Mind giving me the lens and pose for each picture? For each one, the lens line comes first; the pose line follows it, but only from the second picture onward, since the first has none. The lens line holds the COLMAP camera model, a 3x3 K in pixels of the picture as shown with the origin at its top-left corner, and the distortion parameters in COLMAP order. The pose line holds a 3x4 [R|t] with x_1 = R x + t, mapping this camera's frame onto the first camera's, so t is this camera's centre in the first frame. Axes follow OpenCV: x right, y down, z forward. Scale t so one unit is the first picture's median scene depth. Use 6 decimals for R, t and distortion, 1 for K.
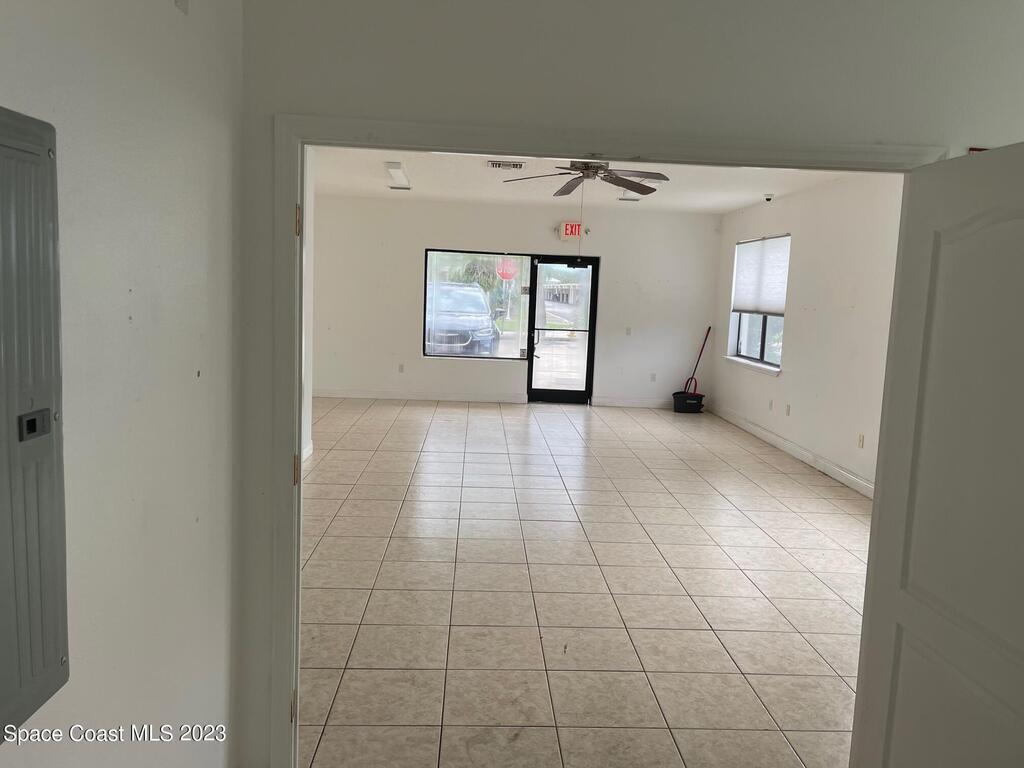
lens RADIAL K [[796.8, 0, 513.9], [0, 796.8, 385.8], [0, 0, 1]] dist [0.019608, -0.025203]
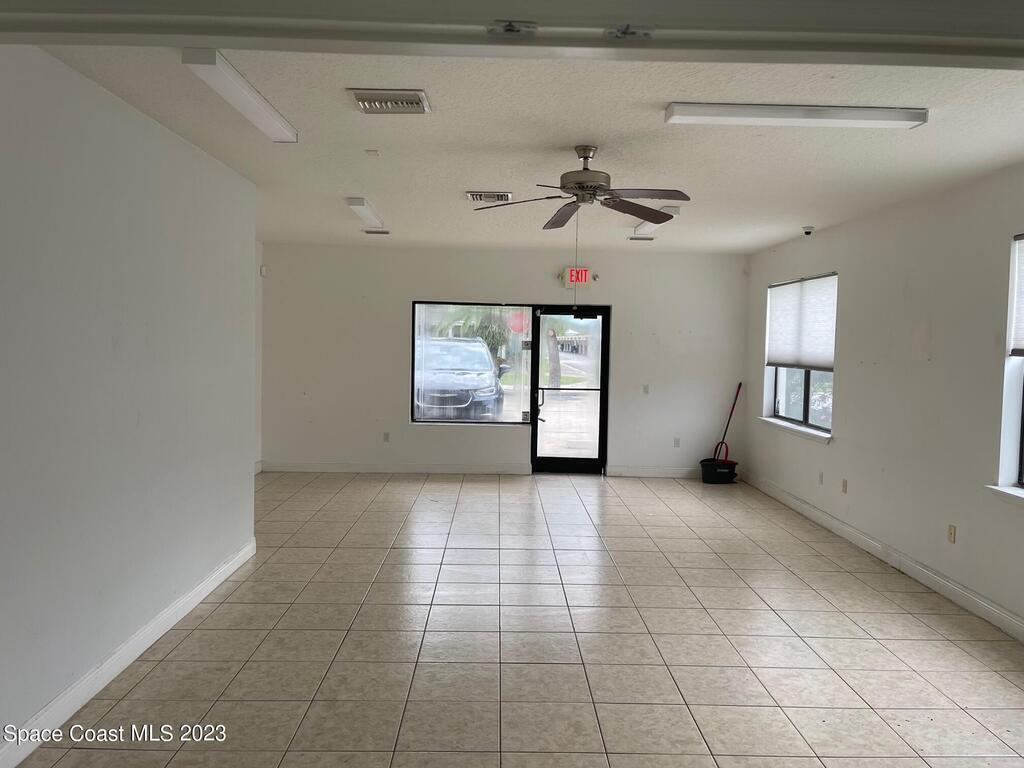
lens RADIAL K [[796.8, 0, 511.2], [0, 796.8, 378.9], [0, 0, 1]] dist [0.019608, -0.025203]
pose [[0.999384, -0.019239, -0.029359, 0.027843], [0.017019, 0.997107, -0.074084, -0.022785], [0.030699, 0.073538, 0.996820, 0.159973]]
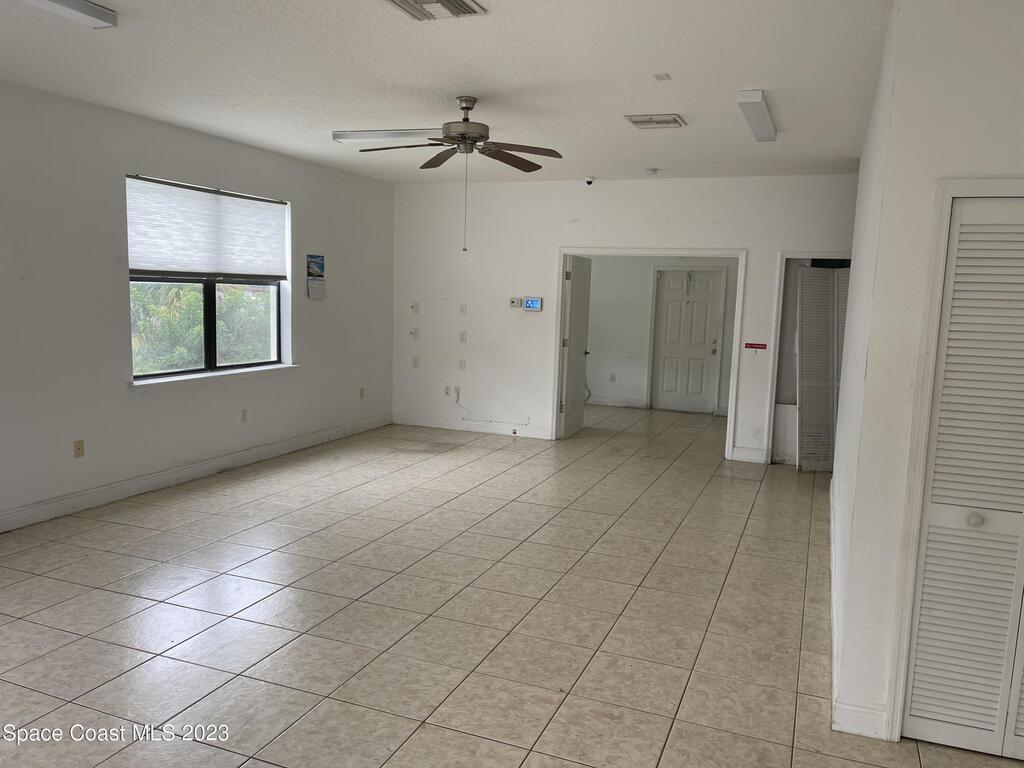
lens RADIAL K [[796.8, 0, 517.0], [0, 796.8, 385.6], [0, 0, 1]] dist [0.019608, -0.025203]
pose [[-0.912399, -0.120302, 0.391223, -0.206919], [-0.023859, 0.969837, 0.242584, -0.151426], [-0.408605, 0.211999, -0.887749, 1.175587]]
